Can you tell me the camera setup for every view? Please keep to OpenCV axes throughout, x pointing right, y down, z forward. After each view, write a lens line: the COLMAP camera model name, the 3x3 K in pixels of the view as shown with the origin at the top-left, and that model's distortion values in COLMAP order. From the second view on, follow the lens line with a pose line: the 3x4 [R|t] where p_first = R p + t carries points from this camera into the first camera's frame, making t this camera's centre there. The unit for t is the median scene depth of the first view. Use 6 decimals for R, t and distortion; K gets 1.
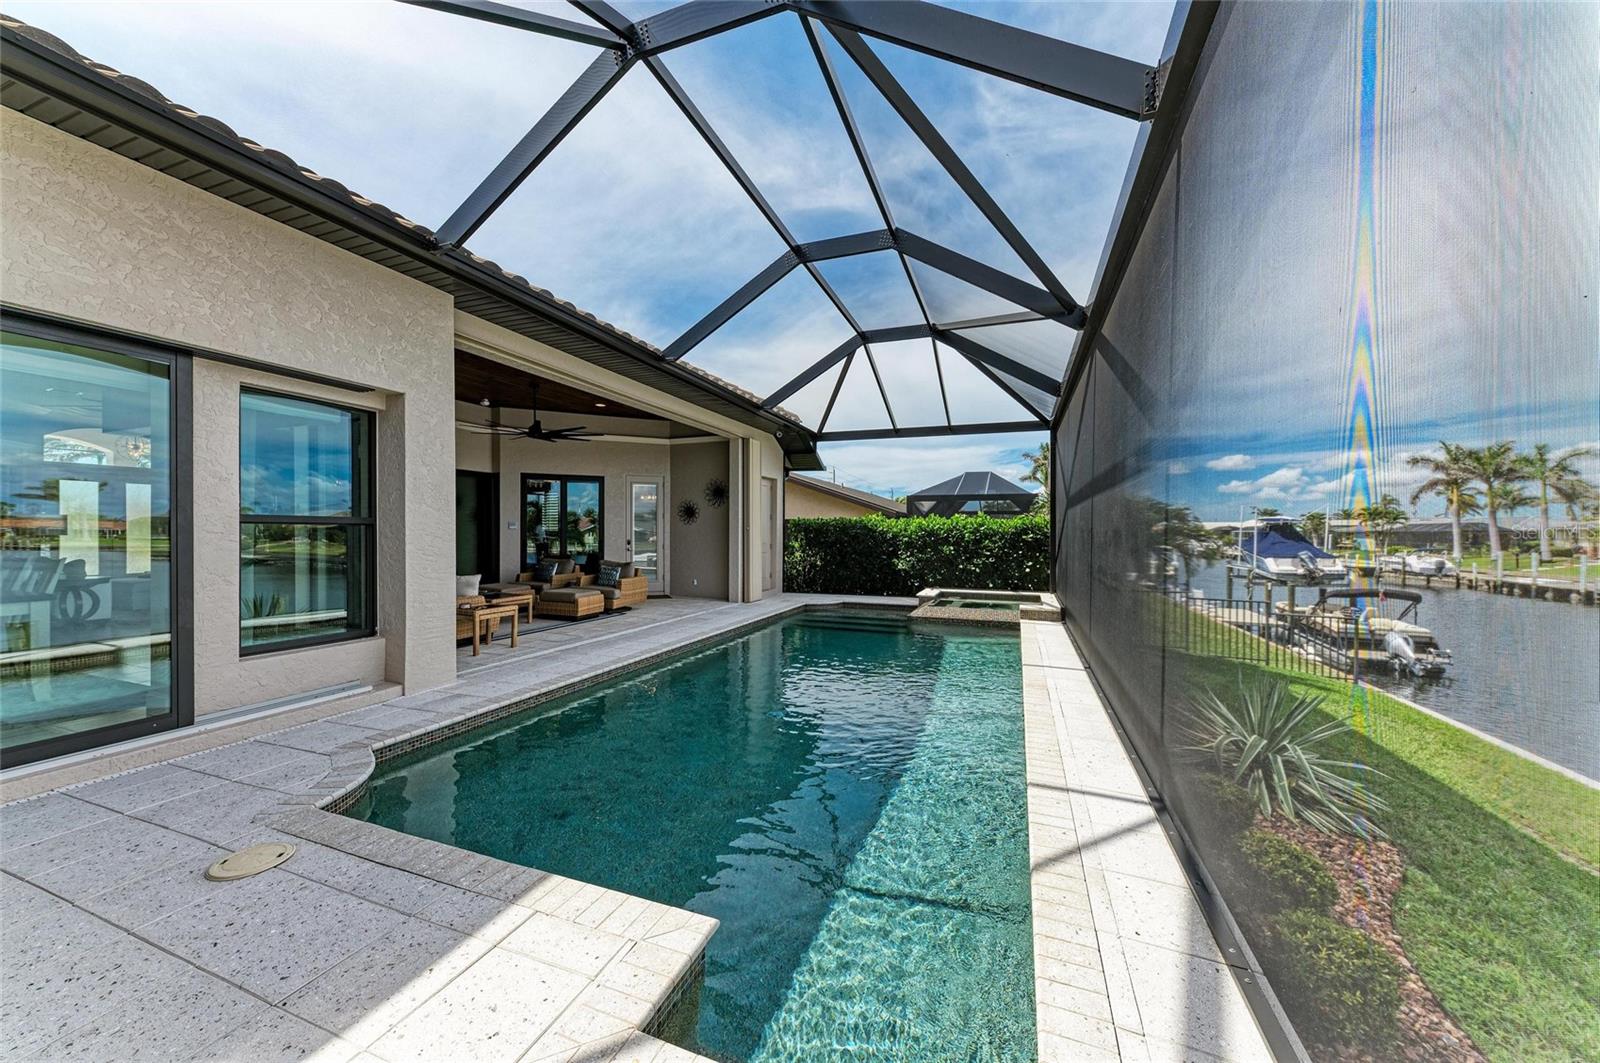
lens RADIAL K [[558.8, 0, 799.8], [0, 558.8, 536.5], [0, 0, 1]] dist [0.007692, -0.003151]
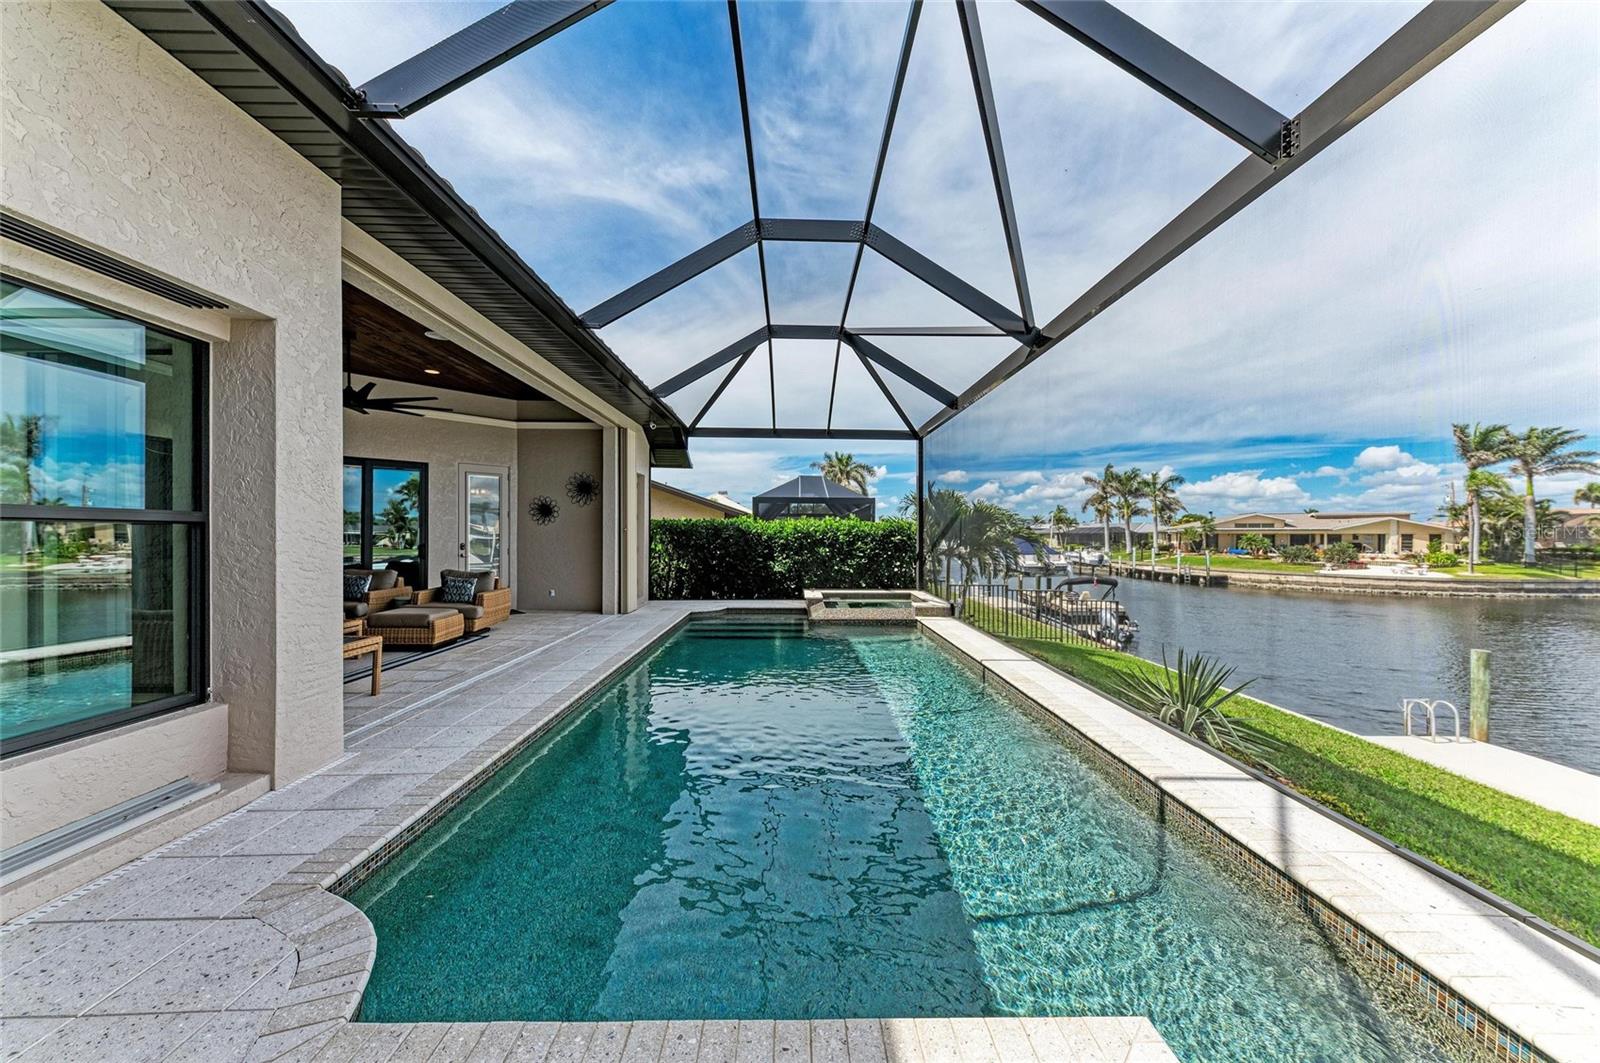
lens RADIAL K [[558.8, 0, 796.8], [0, 558.8, 536.8], [0, 0, 1]] dist [0.007692, -0.003151]
pose [[0.929652, -0.001607, 0.368435, -0.156007], [0.002286, 0.999996, -0.001405, -0.001664], [-0.368432, 0.002149, 0.929652, 0.073474]]
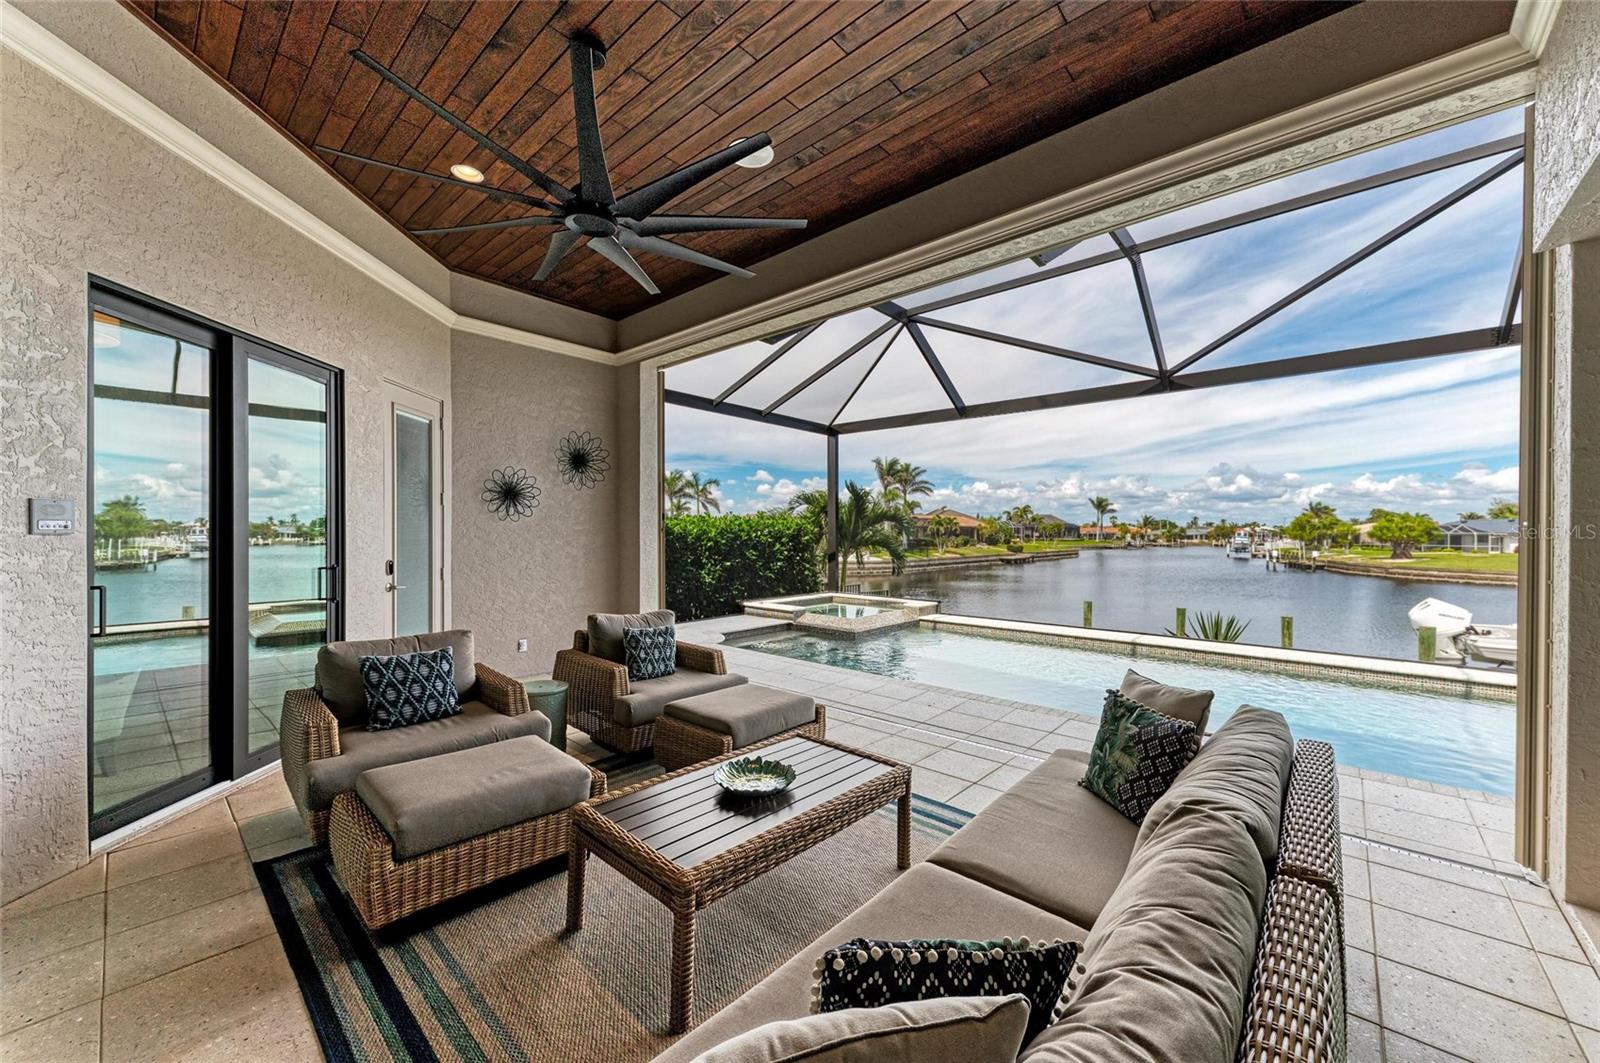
lens RADIAL K [[607.4, 0, 818.2], [0, 607.4, 535.8], [0, 0, 1]] dist [0.017465, 0.000069]
pose [[0.327415, -0.008973, 0.944838, -0.582045], [0.009619, 0.999935, 0.006163, -0.010168], [-0.944832, 0.007071, 0.327480, 0.603952]]
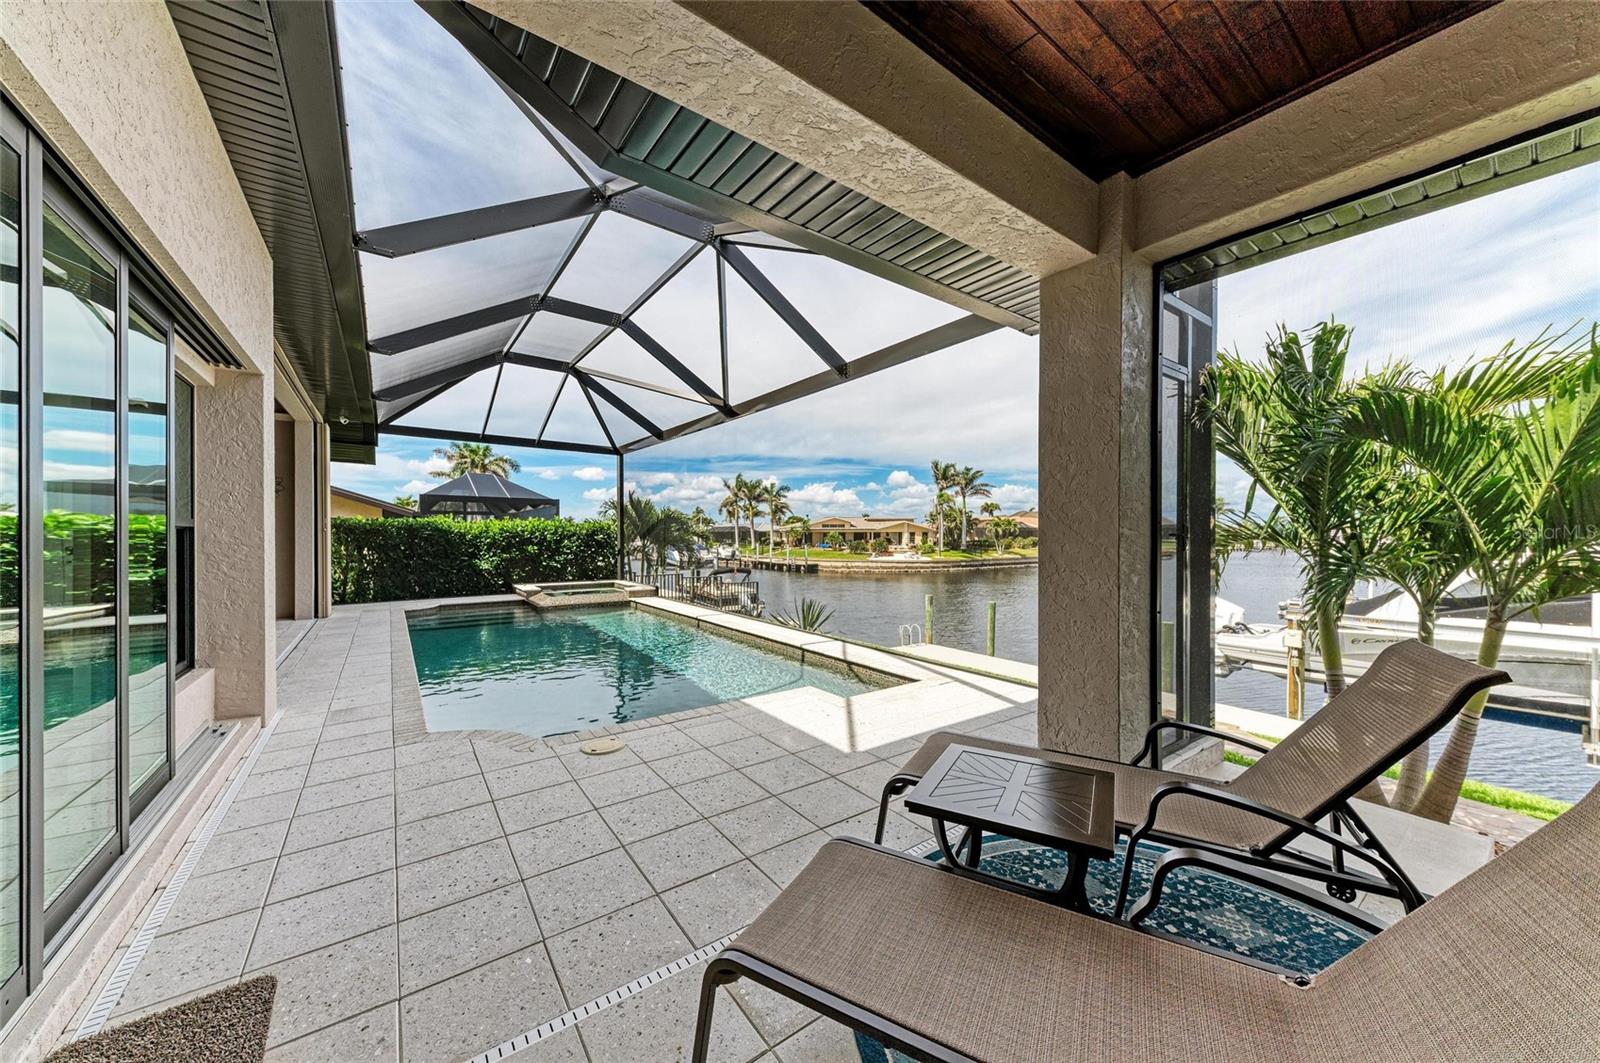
lens RADIAL K [[558.8, 0, 801.6], [0, 558.8, 534.5], [0, 0, 1]] dist [0.007692, -0.003151]
pose [[0.536379, -0.004564, 0.843965, -0.394862], [0.008070, 0.999967, 0.000279, -0.001610], [-0.843938, 0.006661, 0.536399, -0.058042]]
